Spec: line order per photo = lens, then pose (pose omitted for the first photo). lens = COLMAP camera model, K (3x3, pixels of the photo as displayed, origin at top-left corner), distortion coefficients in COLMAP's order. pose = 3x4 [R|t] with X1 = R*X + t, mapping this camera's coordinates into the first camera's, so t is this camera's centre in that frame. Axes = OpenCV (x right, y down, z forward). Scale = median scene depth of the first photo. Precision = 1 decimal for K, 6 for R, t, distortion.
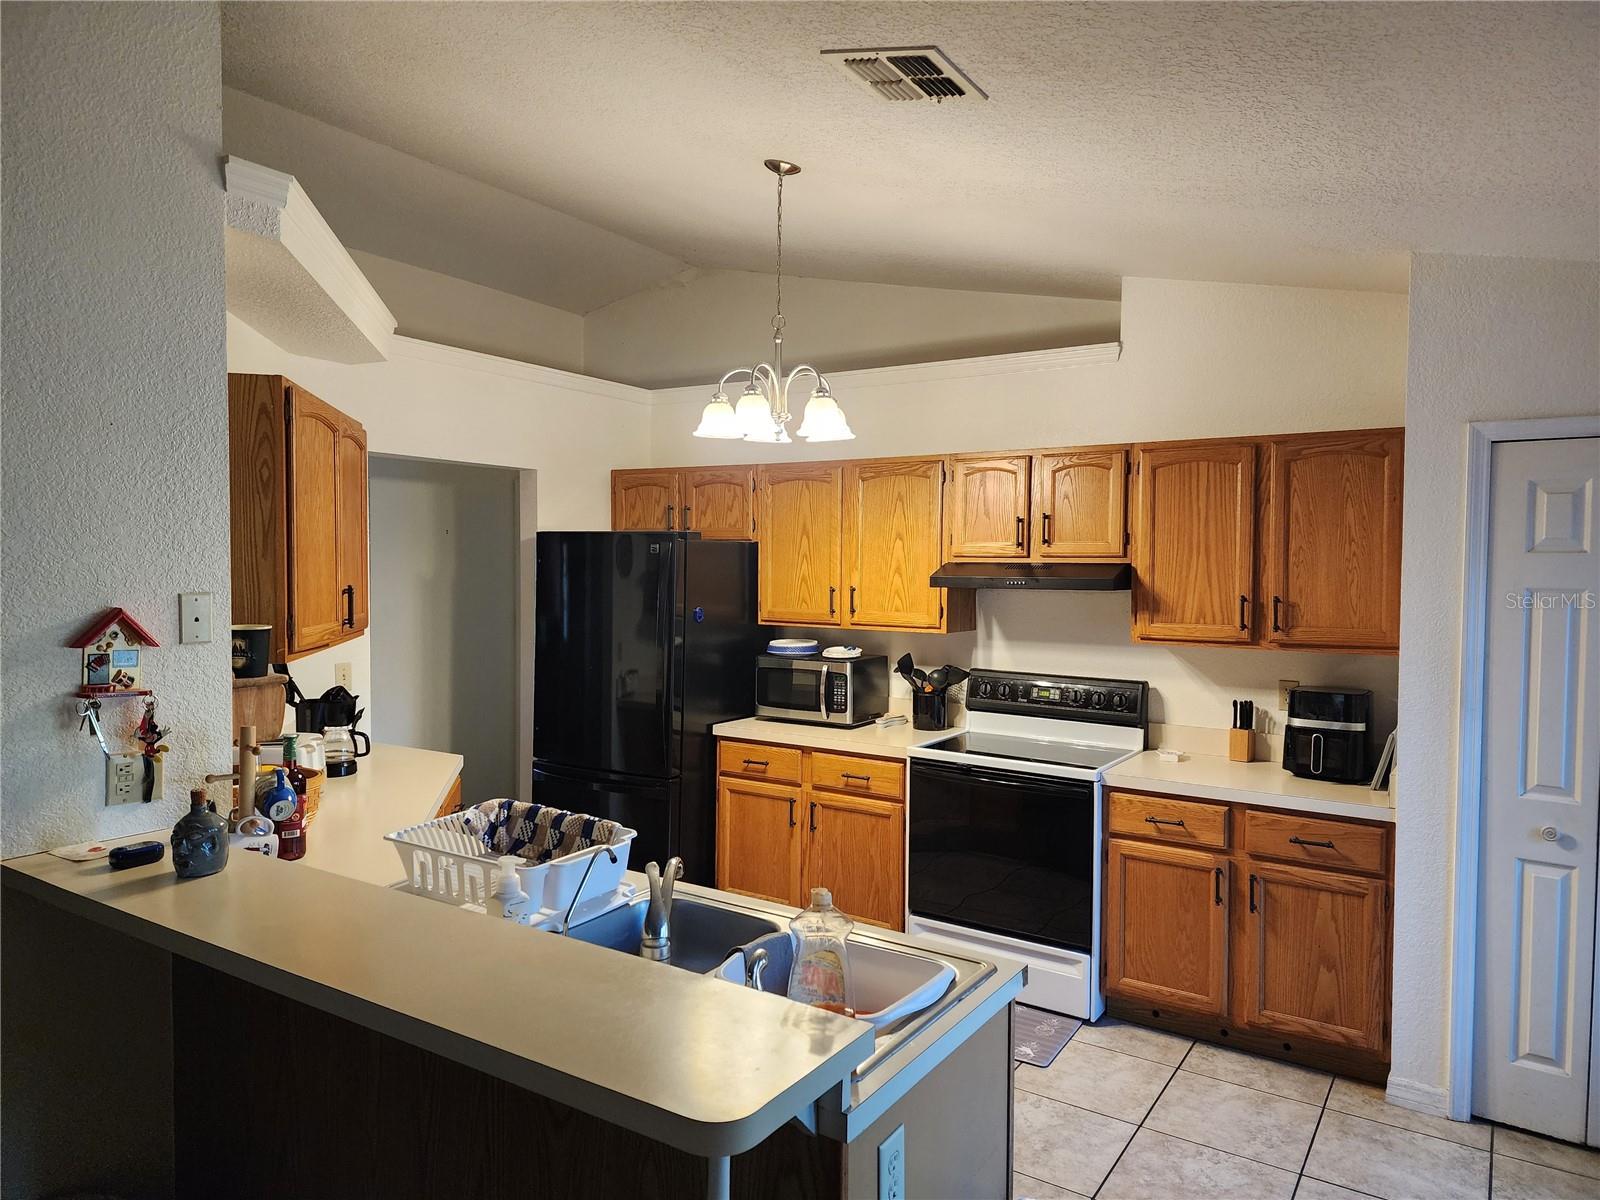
lens RADIAL K [[1056.8, 0, 800.0], [0, 1056.8, 600.0], [0, 0, 1]] dist [0.101369, -0.086909]
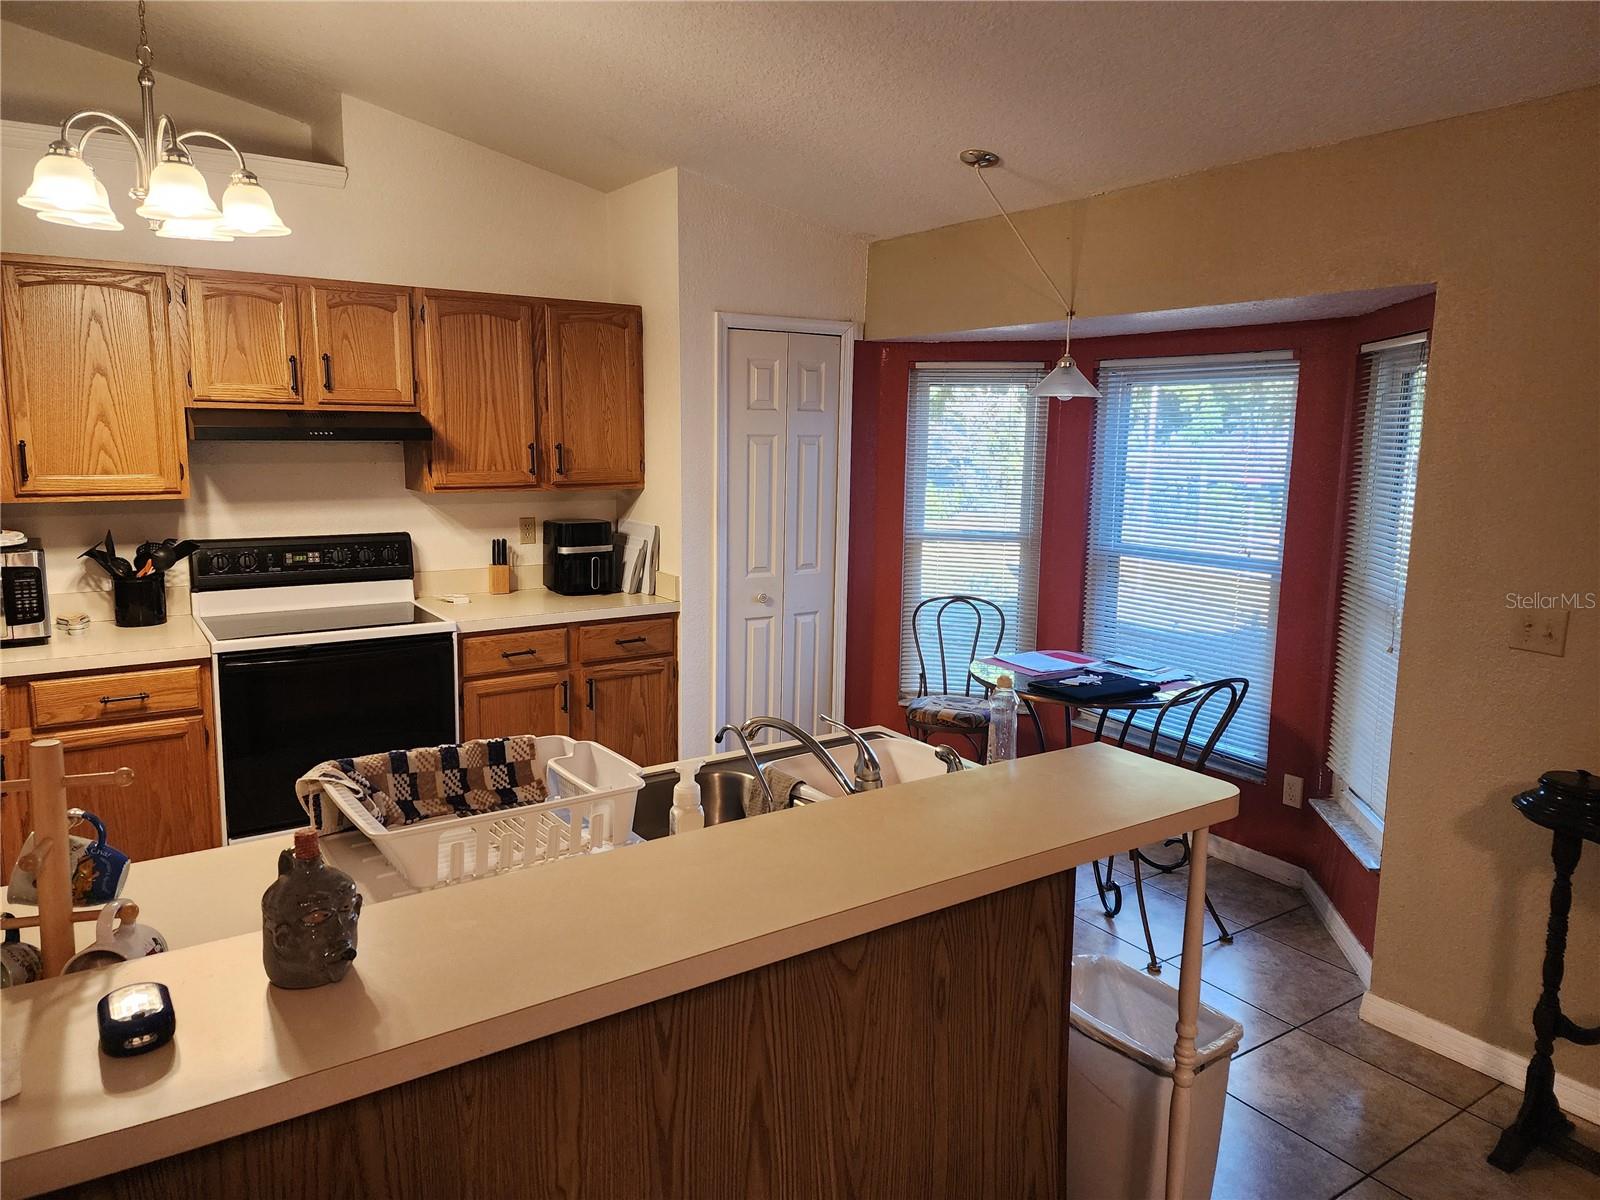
lens RADIAL K [[1060.8, 0, 799.4], [0, 1060.8, 590.9], [0, 0, 1]] dist [0.108579, -0.111453]
pose [[0.390166, -0.147381, 0.908873, -0.497283], [0.025678, 0.988464, 0.149265, -0.011135], [-0.920387, -0.034900, 0.389449, 0.294979]]
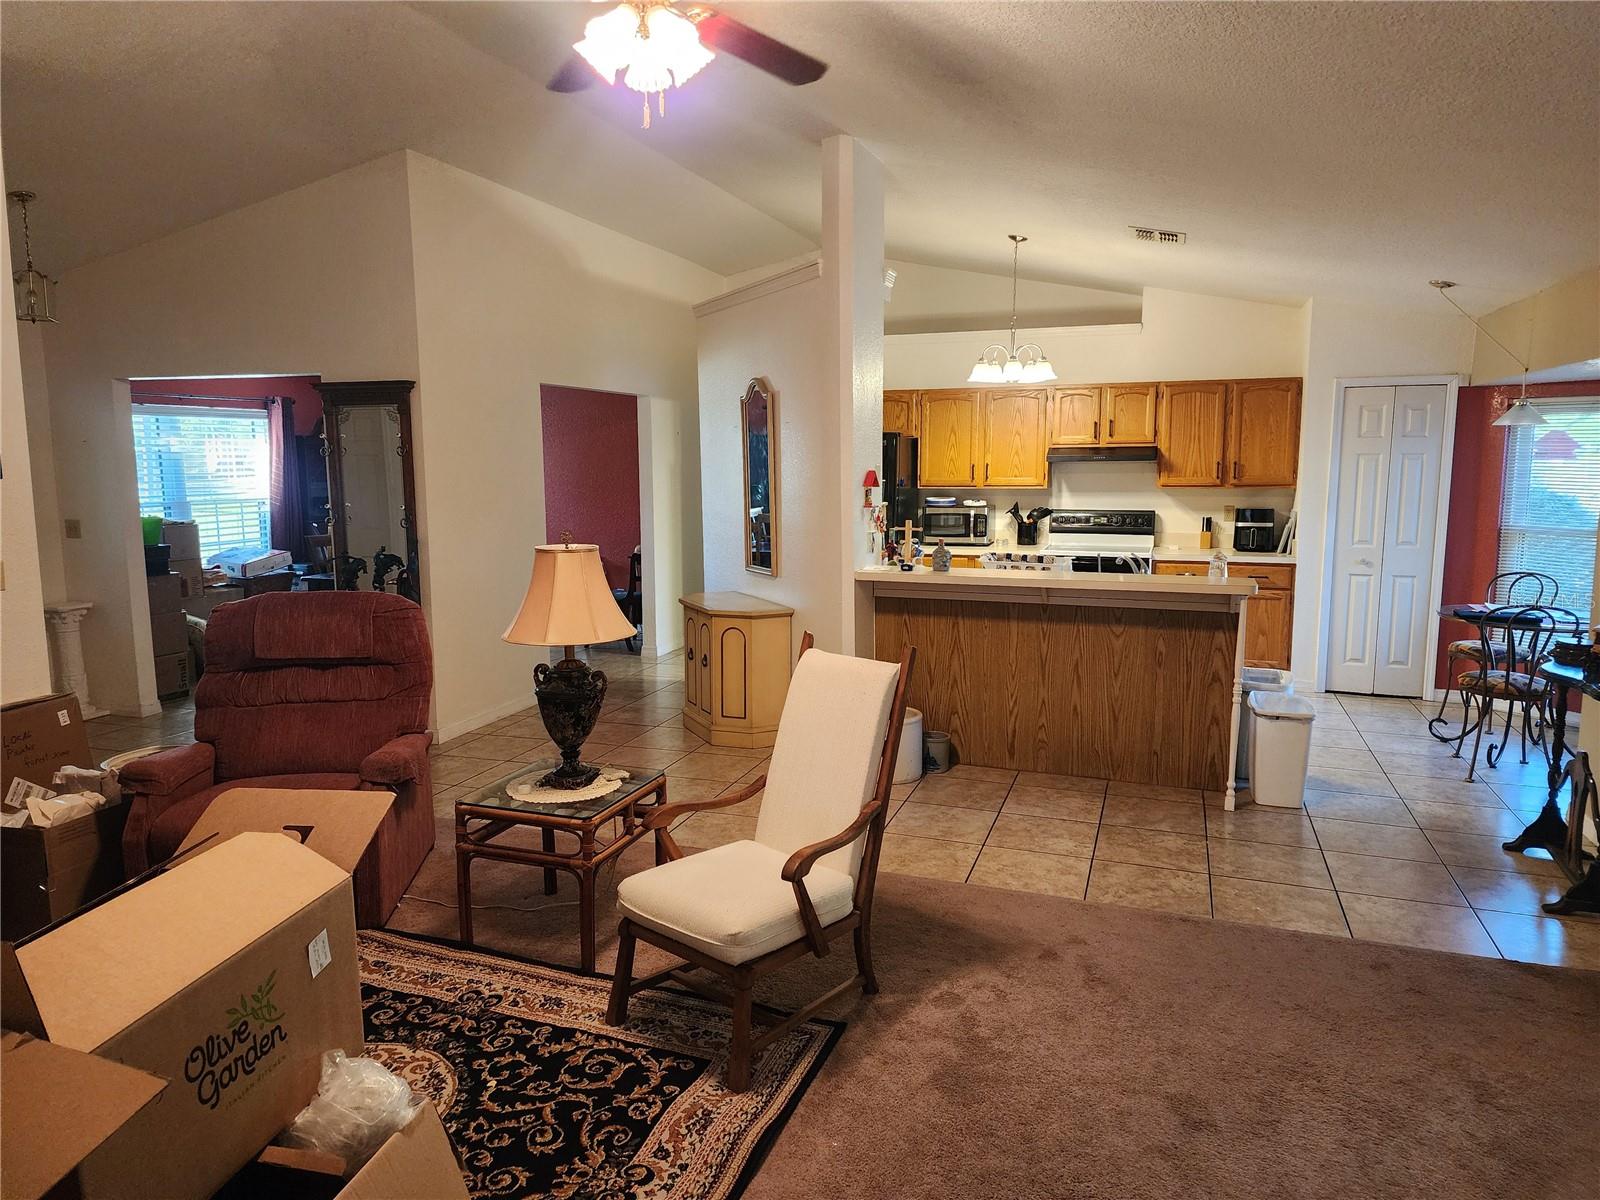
lens RADIAL K [[1060.8, 0, 799.4], [0, 1060.8, 590.9], [0, 0, 1]] dist [0.108579, -0.111453]
pose [[0.970700, -0.045050, 0.236033, -0.790446], [0.023117, 0.995220, 0.094882, 0.026365], [-0.239179, -0.086646, 0.967102, -0.731611]]
